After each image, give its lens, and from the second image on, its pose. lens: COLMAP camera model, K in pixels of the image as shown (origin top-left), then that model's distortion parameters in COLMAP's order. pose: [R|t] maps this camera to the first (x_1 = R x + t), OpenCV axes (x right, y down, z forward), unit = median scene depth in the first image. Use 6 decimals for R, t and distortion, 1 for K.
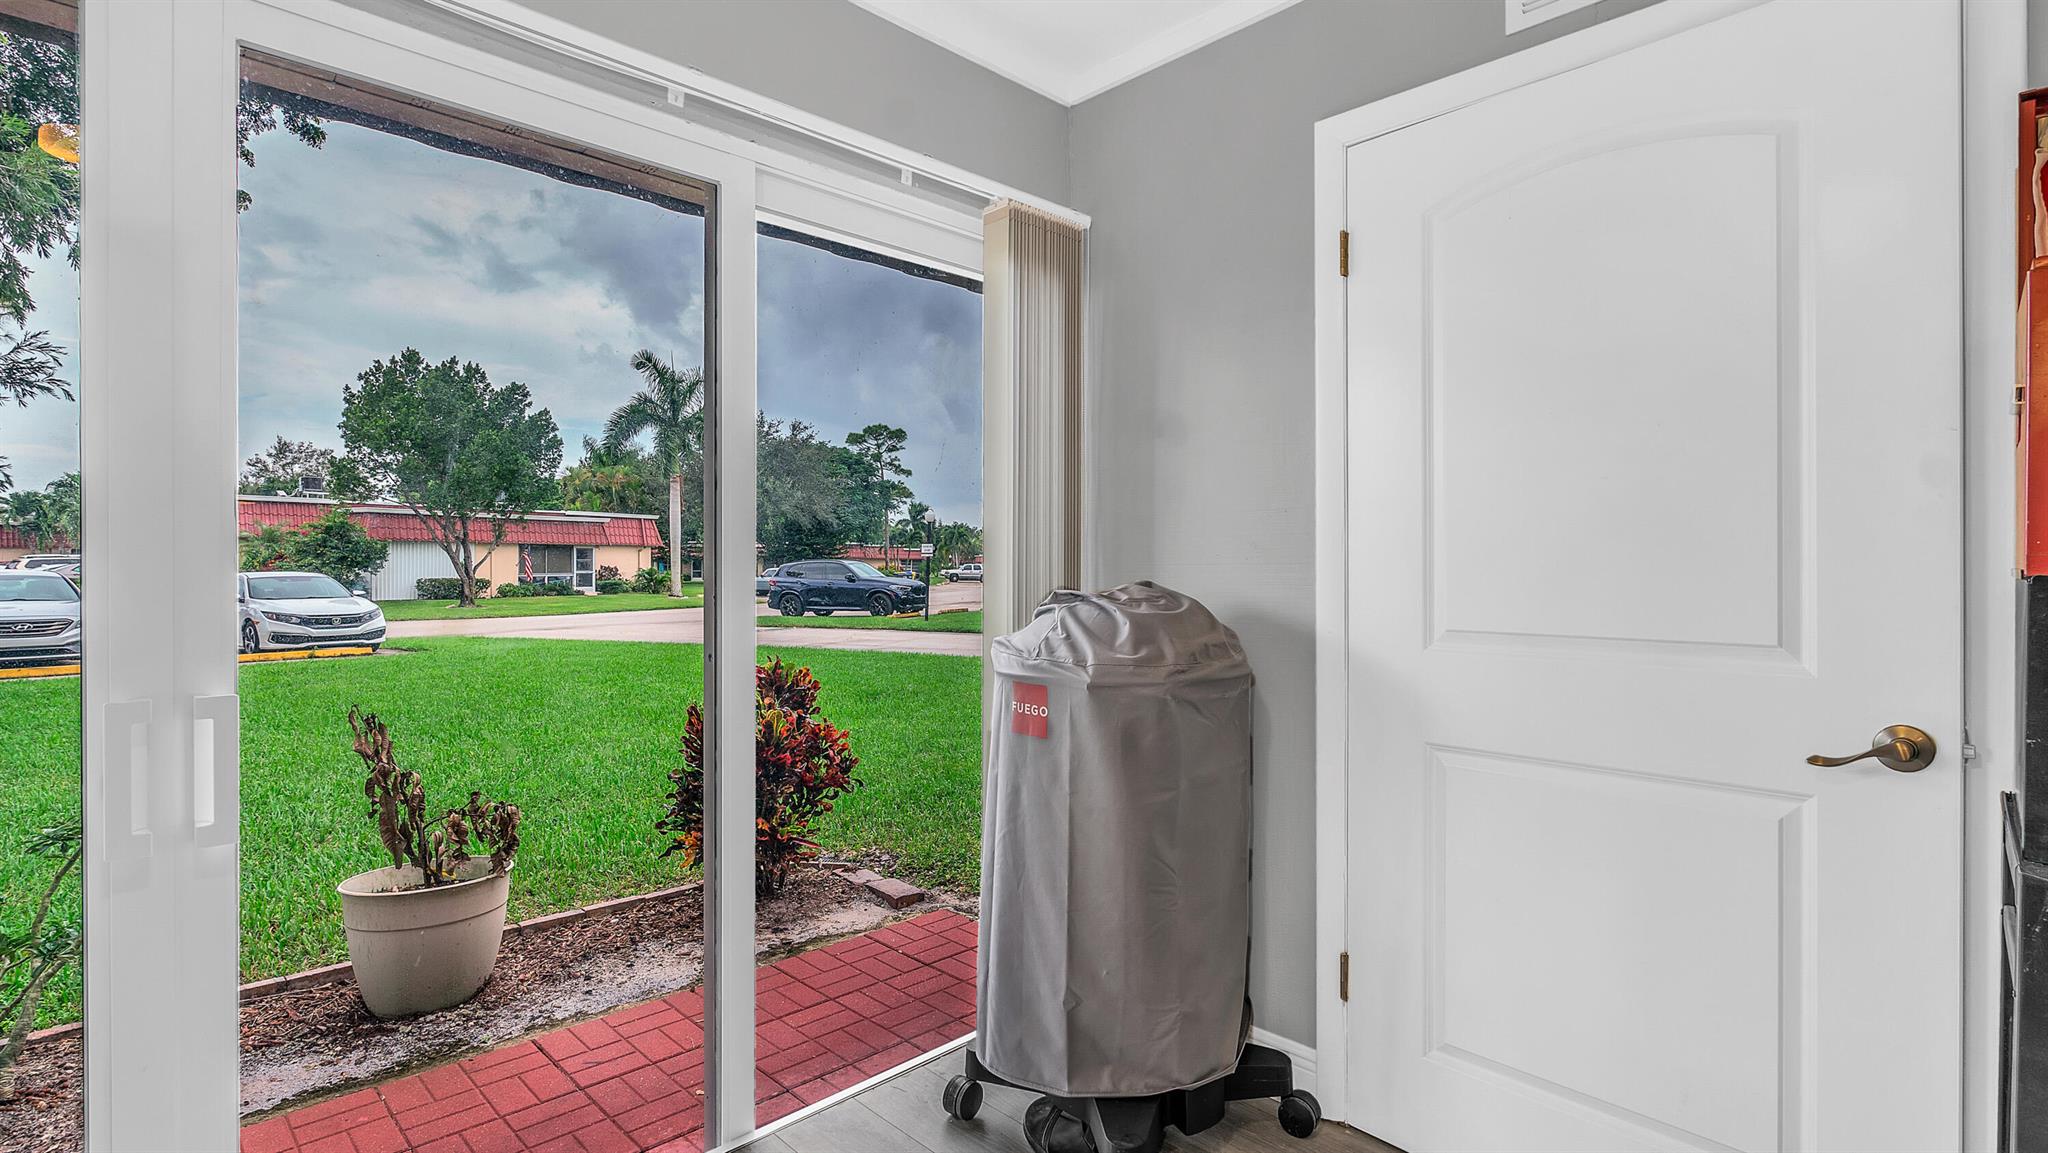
lens RADIAL K [[951.7, 0, 1024.1], [0, 951.7, 544.7], [0, 0, 1]] dist [-0.003730, -0.001044]
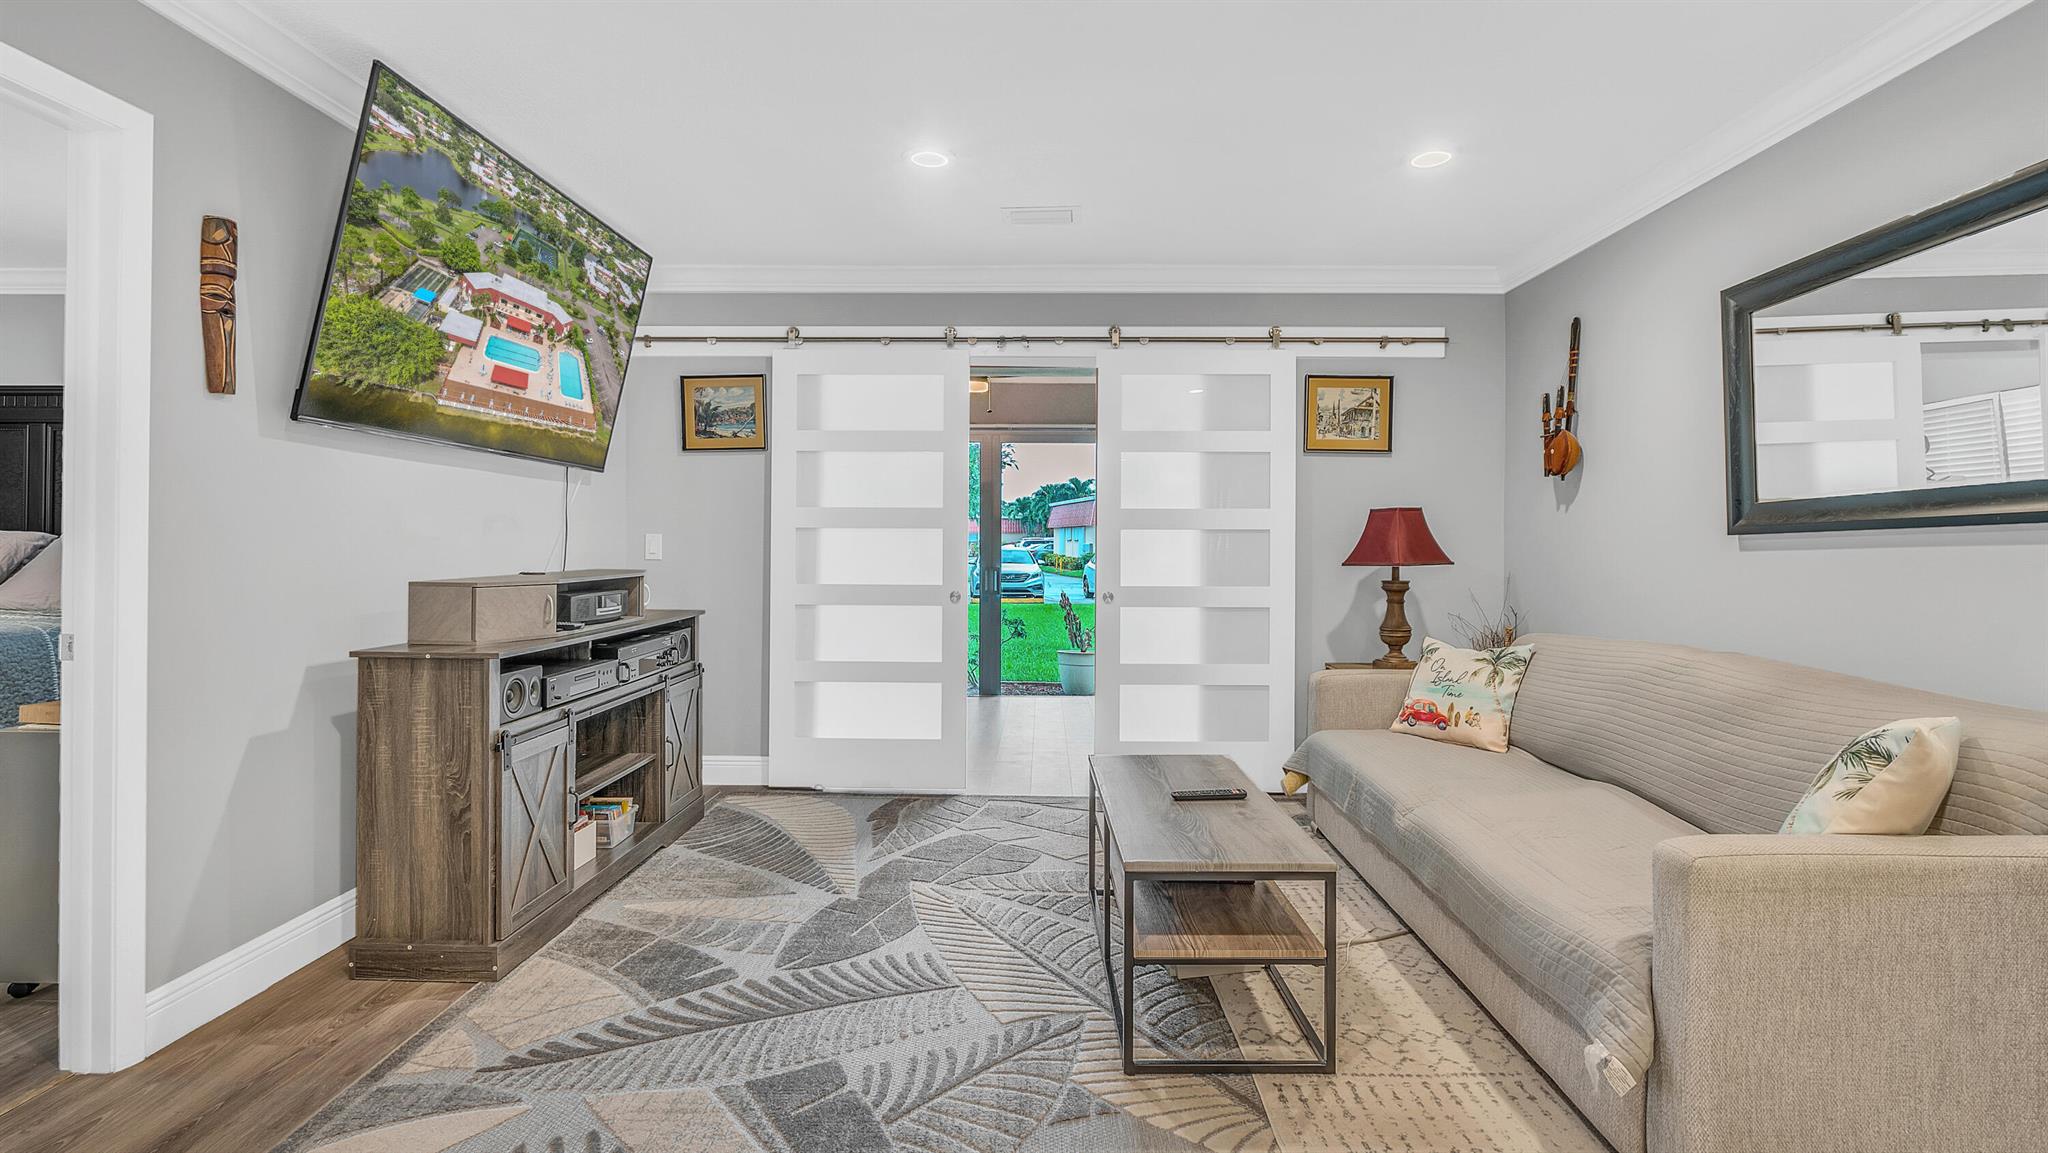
lens RADIAL K [[951.7, 0, 1024.1], [0, 951.7, 544.7], [0, 0, 1]] dist [-0.003730, -0.001044]
pose [[0.684135, 0.004010, -0.729345, 0.402830], [0.011743, 0.999795, 0.016513, -0.013245], [0.729261, -0.019861, 0.683947, -0.335719]]
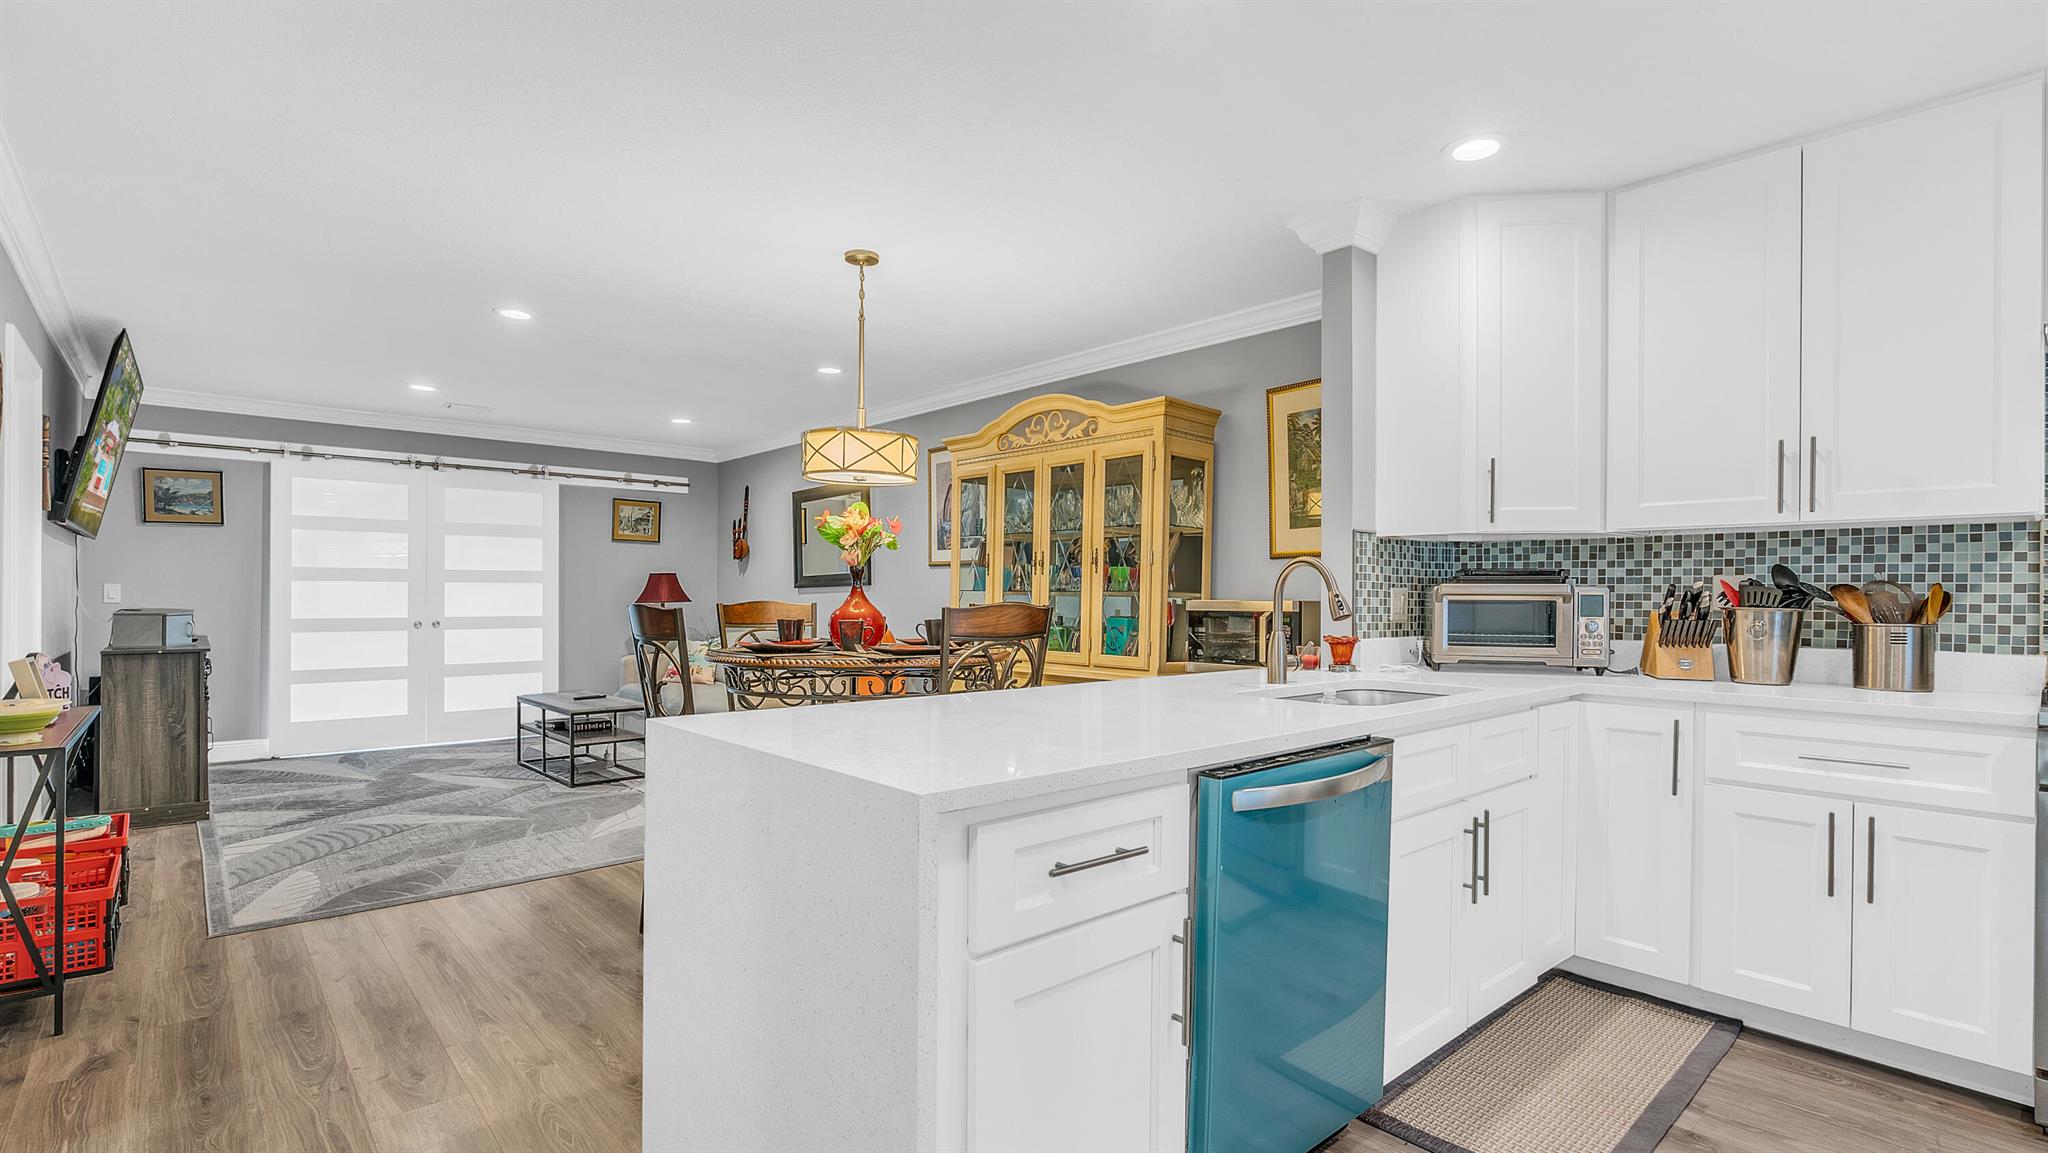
lens RADIAL K [[949.8, 0, 1019.7], [0, 949.8, 597.1], [0, 0, 1]] dist [-0.001104, -0.000115]
pose [[0.997724, 0.005379, -0.067215, 0.677161], [-0.003606, 0.999643, 0.026473, -0.028553], [0.067333, -0.026171, 0.997387, -0.972263]]
